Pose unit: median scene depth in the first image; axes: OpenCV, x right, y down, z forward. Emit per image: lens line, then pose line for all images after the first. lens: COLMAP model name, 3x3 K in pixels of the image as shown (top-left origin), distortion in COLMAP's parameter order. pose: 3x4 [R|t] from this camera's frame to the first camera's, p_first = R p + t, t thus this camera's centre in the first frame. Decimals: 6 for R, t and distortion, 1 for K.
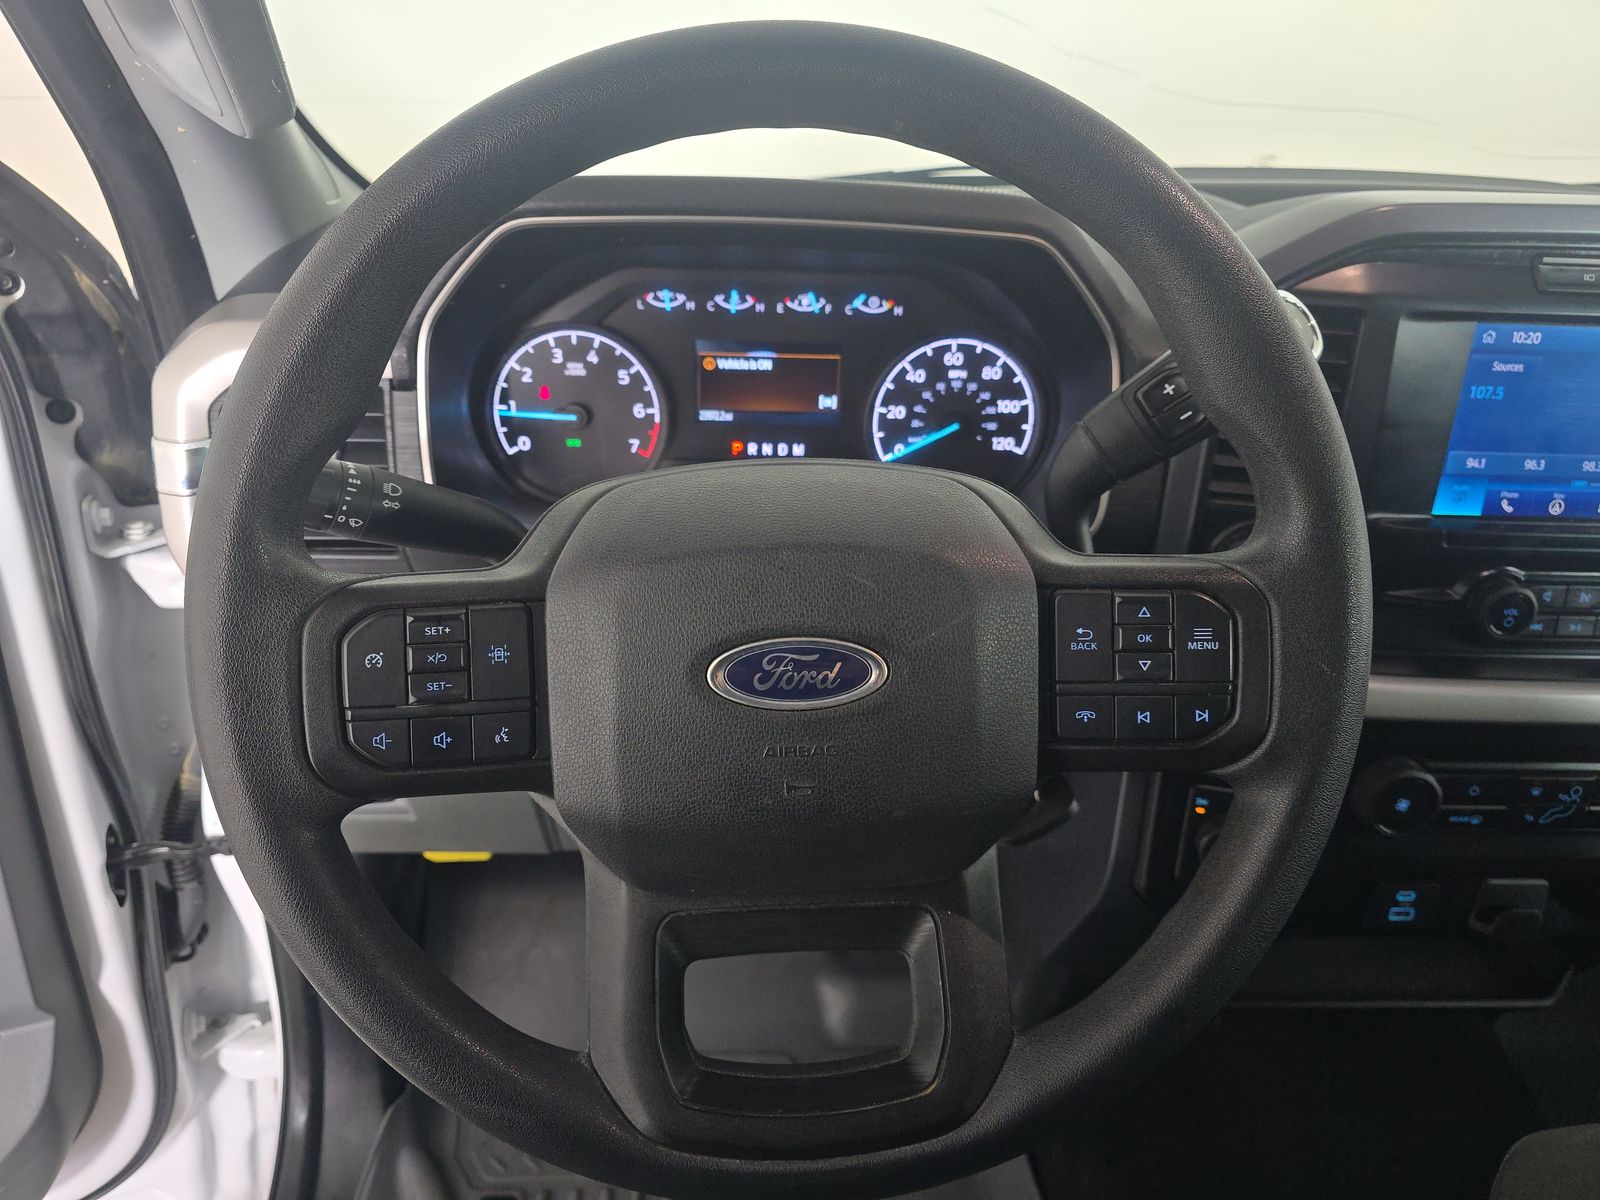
lens RADIAL K [[1080.5, 0, 784.3], [0, 1080.5, 613.5], [0, 0, 1]] dist [0.040556, -0.046304]
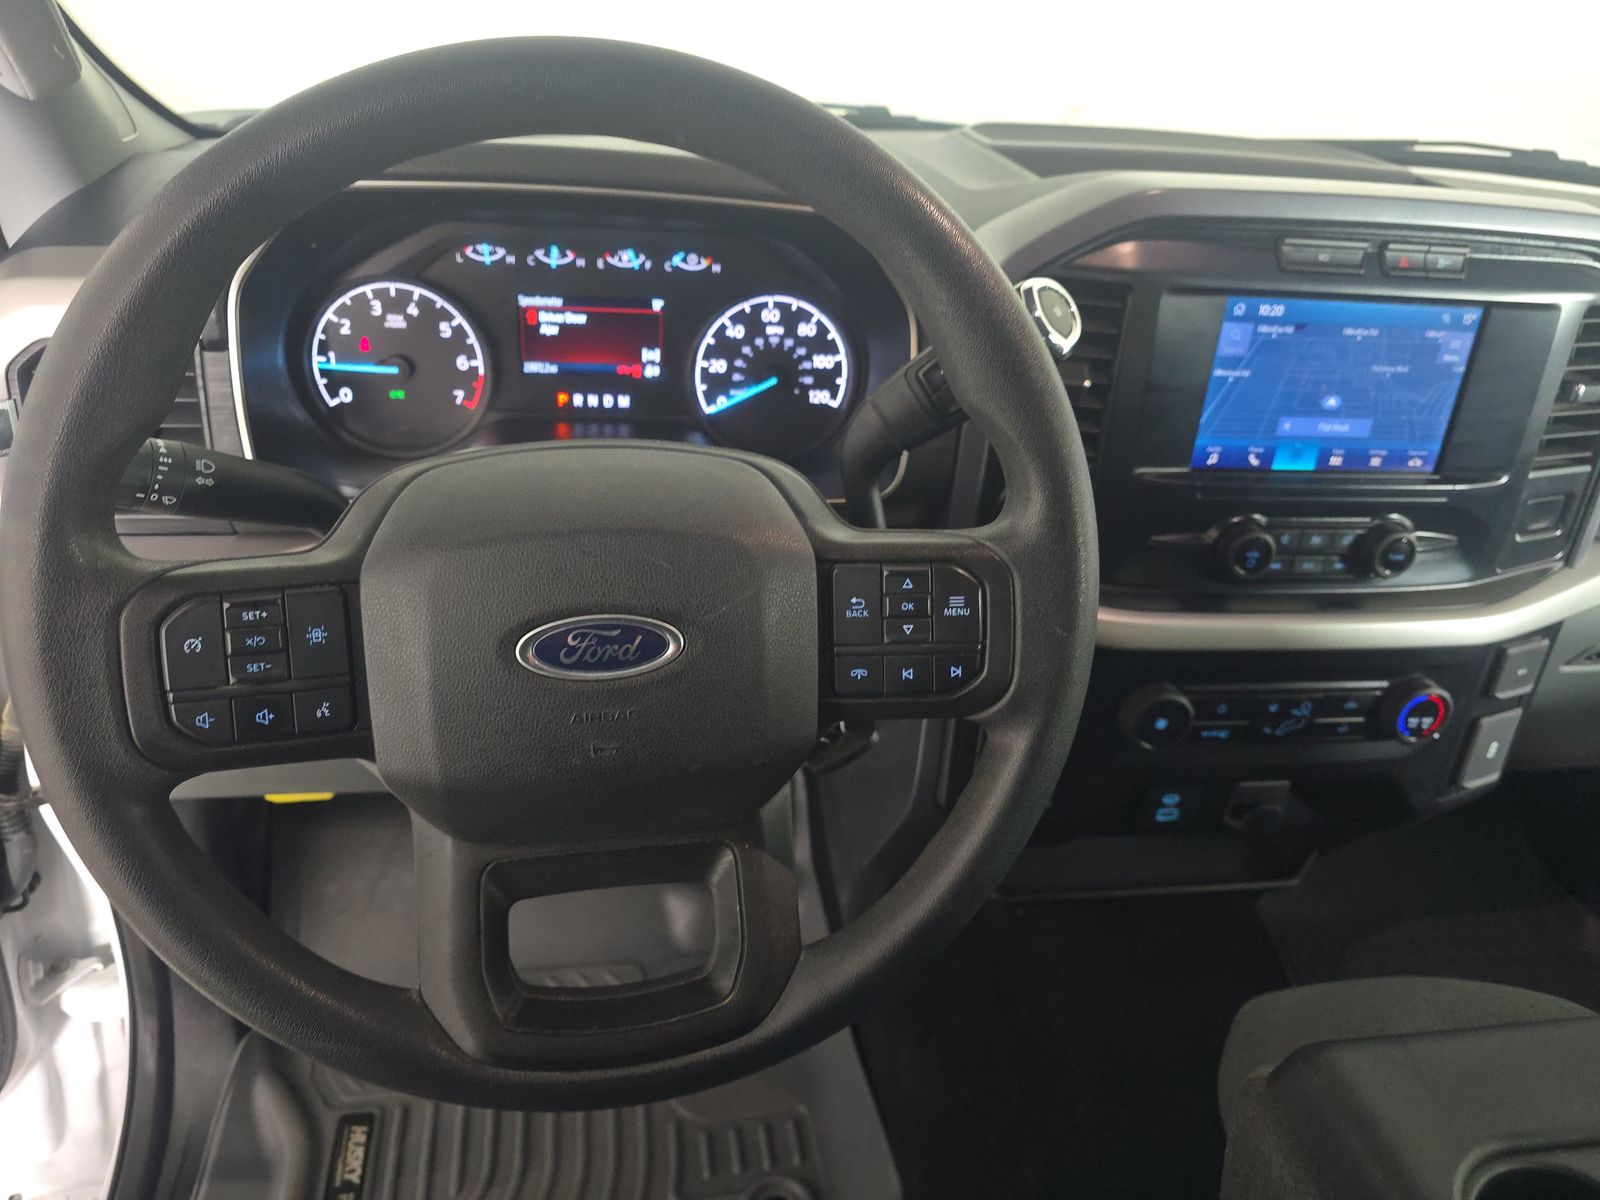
lens RADIAL K [[1080.5, 0, 779.6], [0, 1080.5, 612.1], [0, 0, 1]] dist [0.040556, -0.046304]
pose [[0.992242, -0.021161, 0.122509, 0.031453], [0.011043, 0.996514, 0.082687, -0.036819], [-0.123831, -0.080693, 0.989017, -0.061602]]
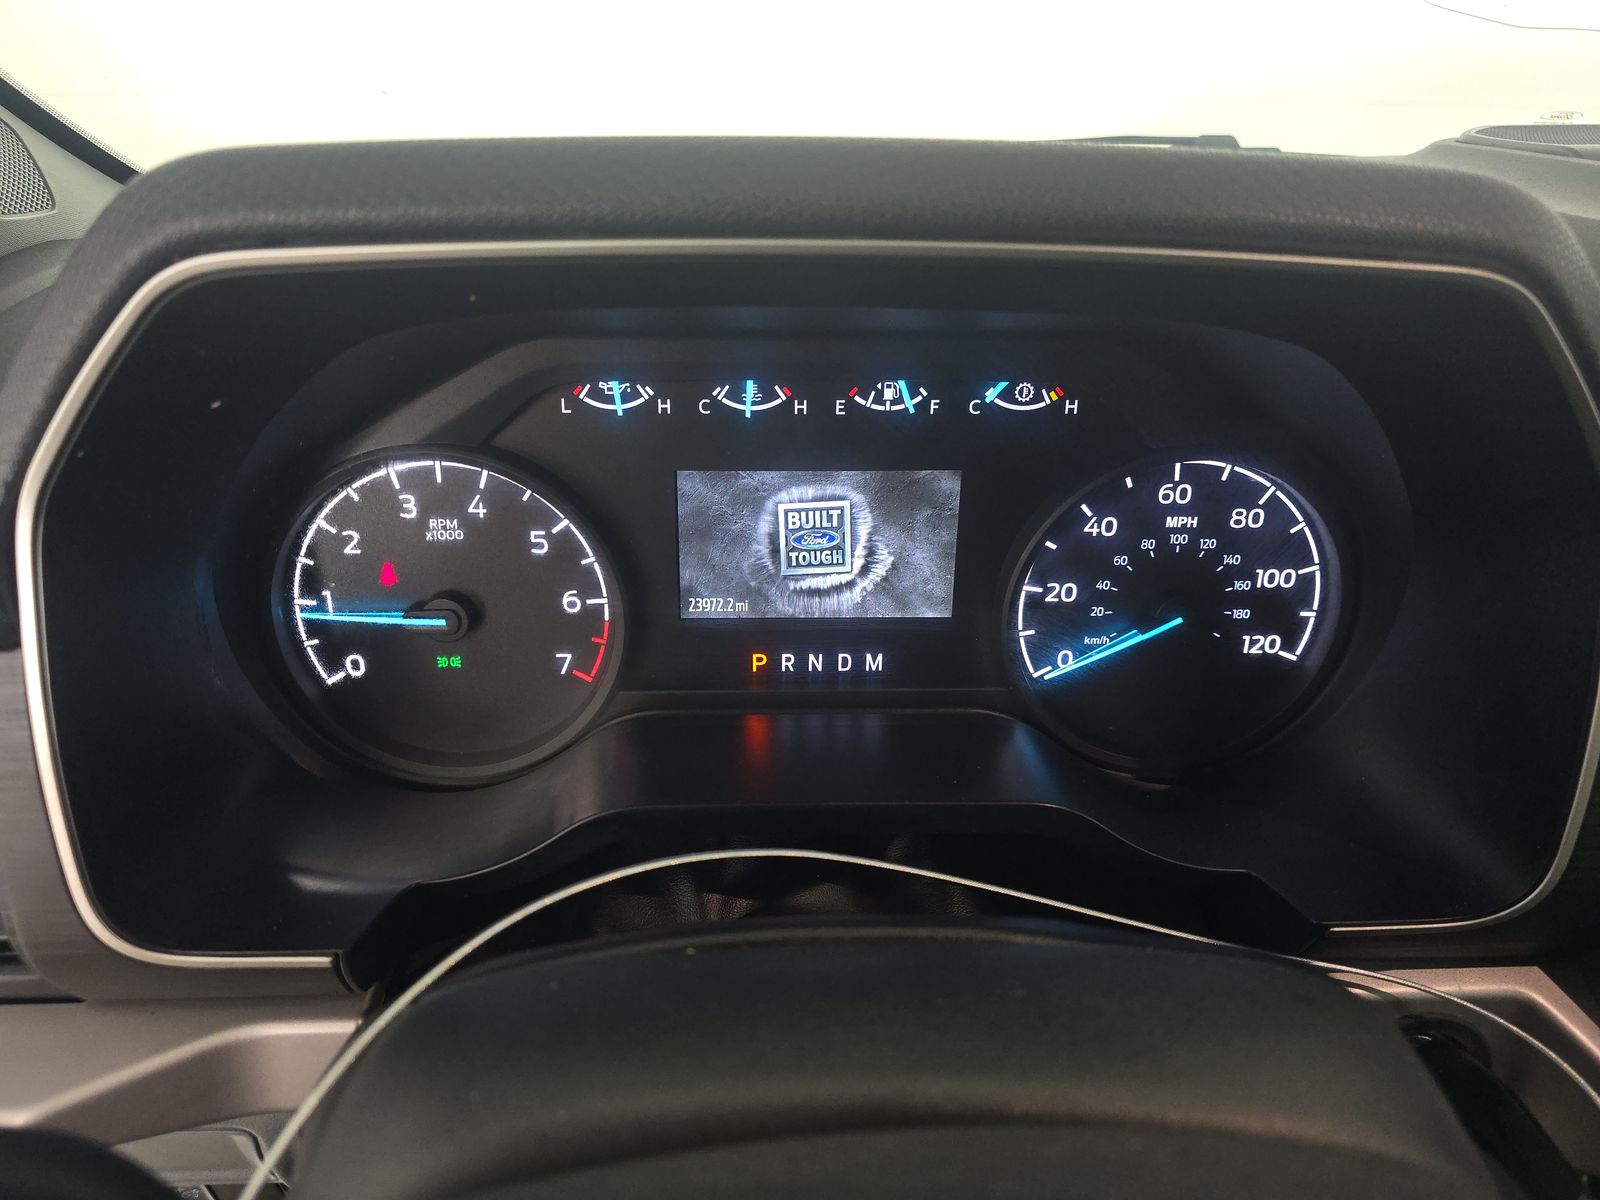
lens RADIAL K [[1080.5, 0, 790.8], [0, 1080.5, 597.2], [0, 0, 1]] dist [0.040556, -0.046304]
pose [[0.999709, -0.012958, -0.020349, -0.017948], [0.012702, 0.999840, -0.012620, -0.186679], [0.020509, 0.012357, 0.999713, 0.492312]]
